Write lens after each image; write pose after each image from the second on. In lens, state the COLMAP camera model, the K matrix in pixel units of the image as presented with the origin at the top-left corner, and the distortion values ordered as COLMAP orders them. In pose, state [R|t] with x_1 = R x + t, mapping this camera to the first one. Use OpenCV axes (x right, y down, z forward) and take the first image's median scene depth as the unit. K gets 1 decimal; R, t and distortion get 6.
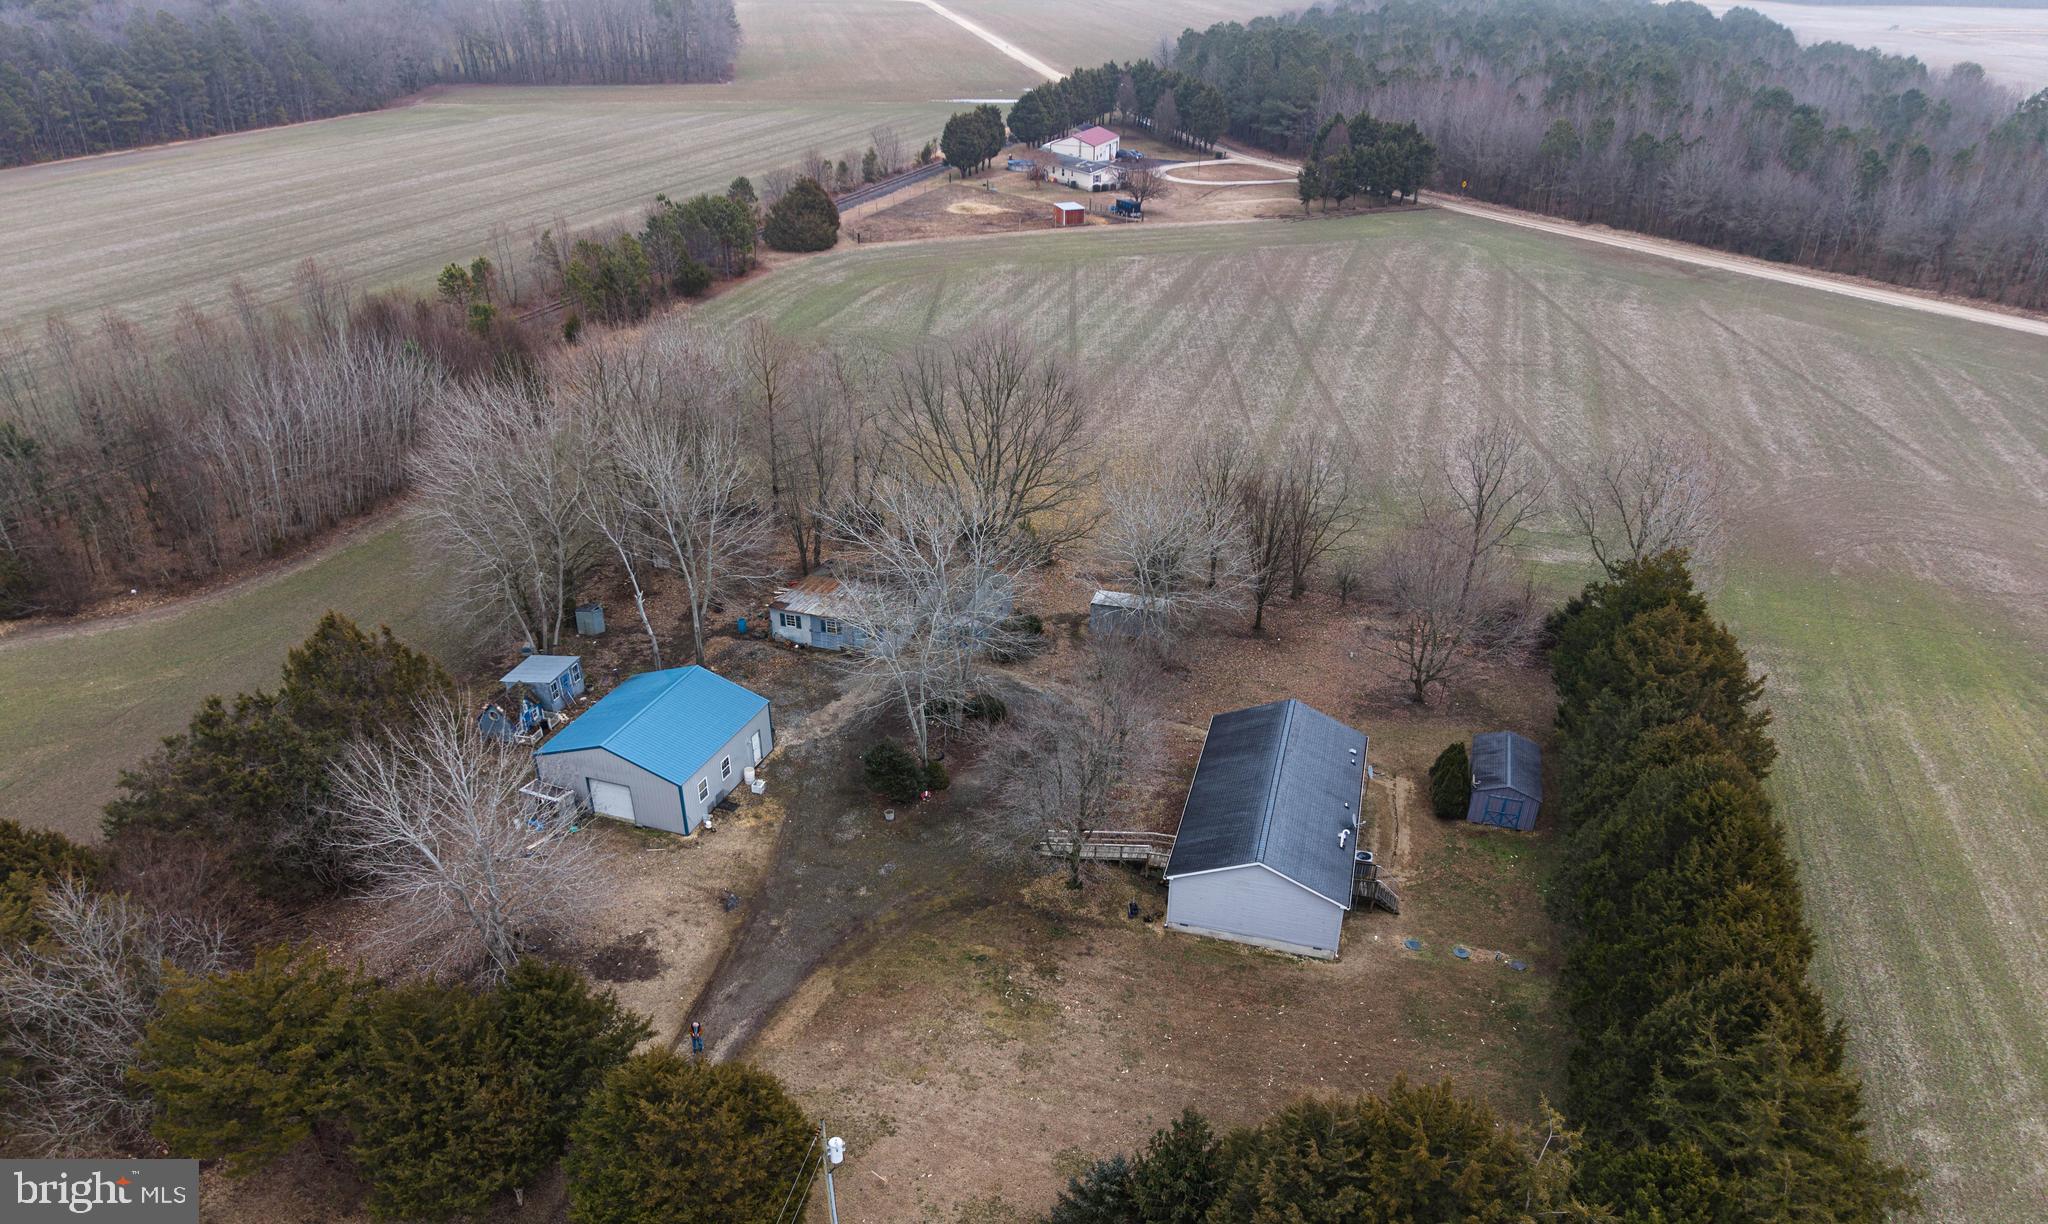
lens RADIAL K [[1439.8, 0, 1029.3], [0, 1439.8, 625.7], [0, 0, 1]] dist [0.010449, -0.007856]
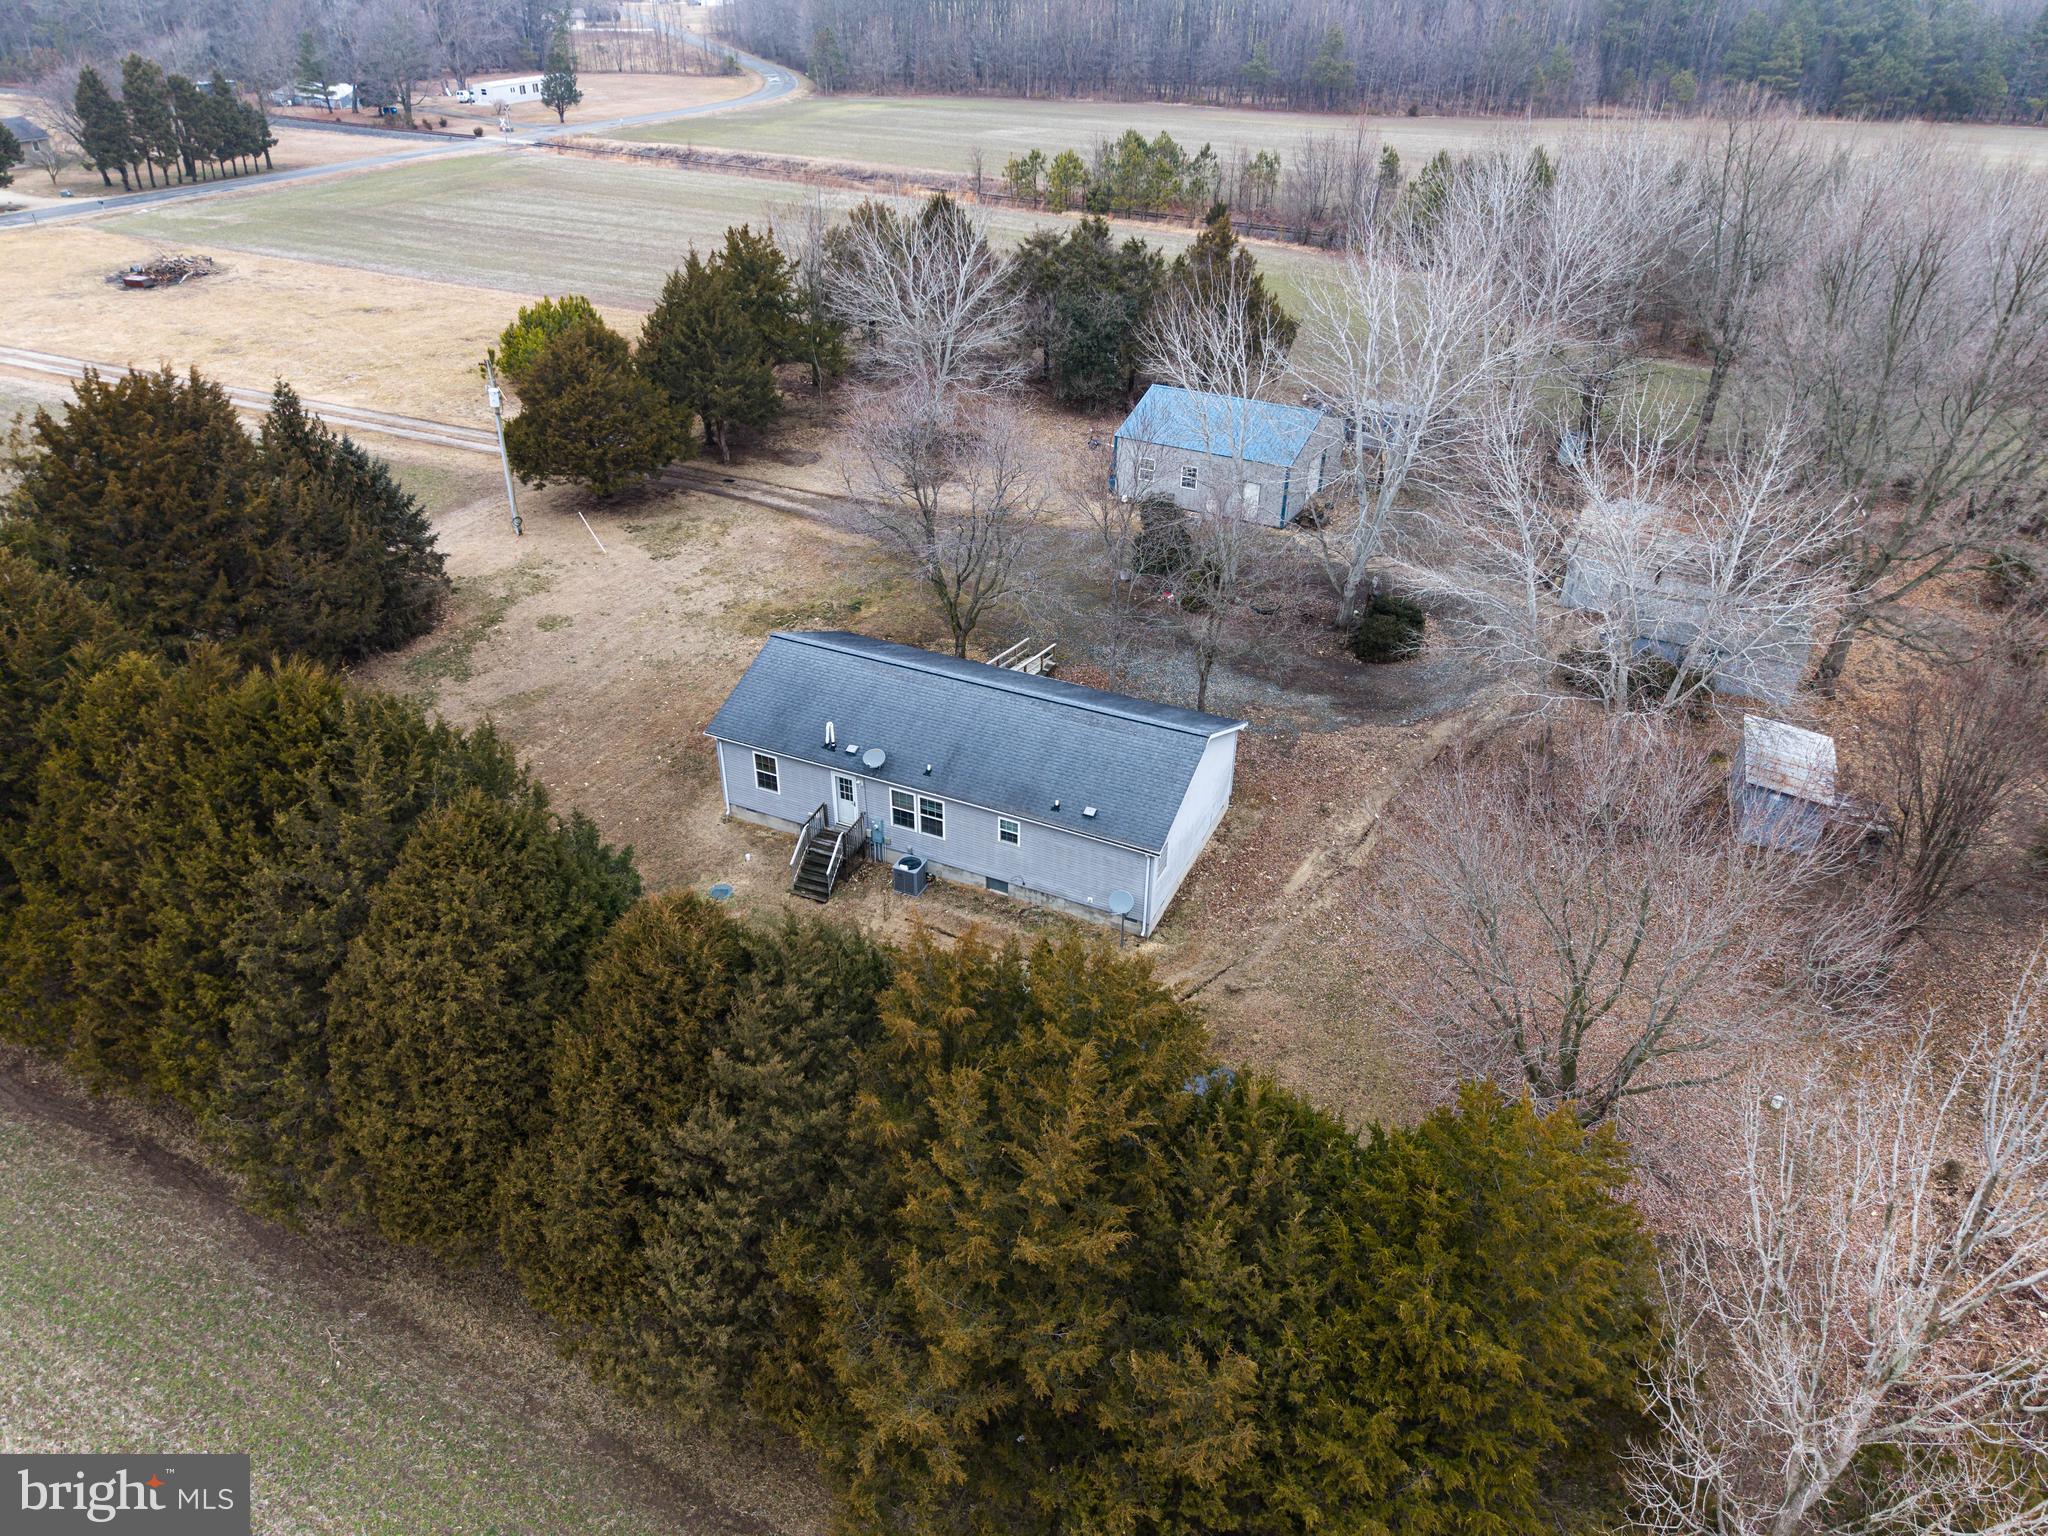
lens RADIAL K [[1365.7, 0, 1018.0], [0, 1365.7, 763.3], [0, 0, 1]] dist [0.034597, -0.030197]
pose [[-0.184840, 0.504047, -0.843665, 0.678377], [-0.442031, 0.724082, 0.529448, -0.196545], [0.877749, 0.470789, 0.088965, 0.949789]]
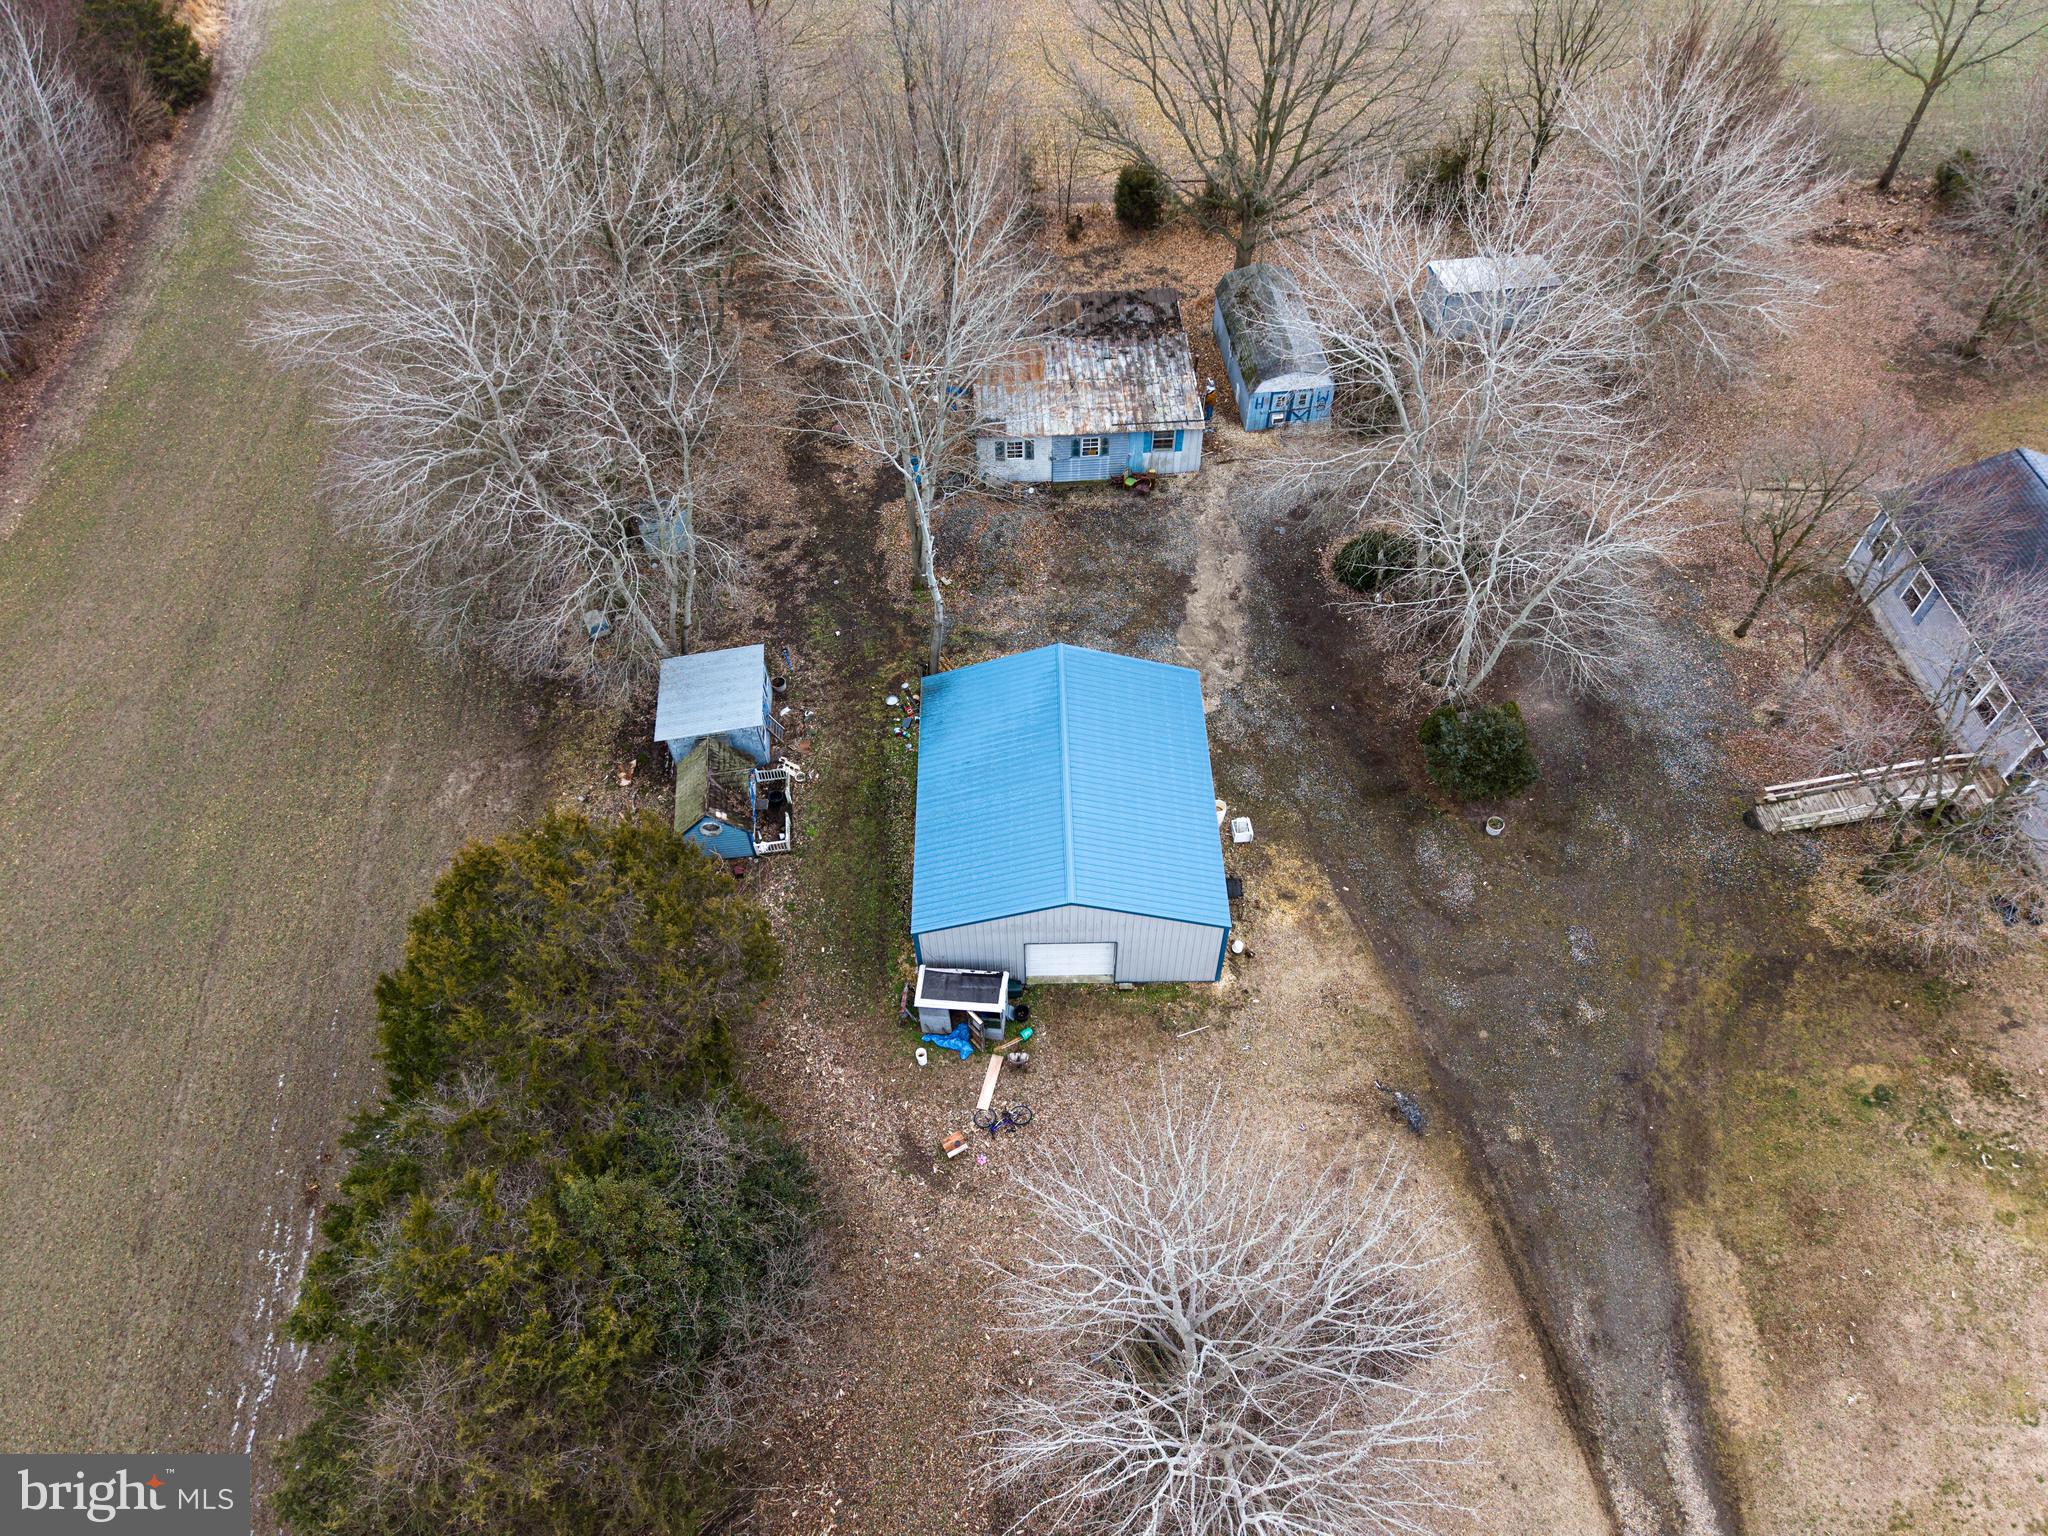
lens RADIAL K [[1365.7, 0, 1035.0], [0, 1365.7, 768.6], [0, 0, 1]] dist [0.034597, -0.030197]
pose [[0.939506, -0.286233, 0.188145, -0.382734], [0.173598, 0.871401, 0.458829, -0.184203], [-0.295282, -0.398411, 0.868376, 0.593399]]
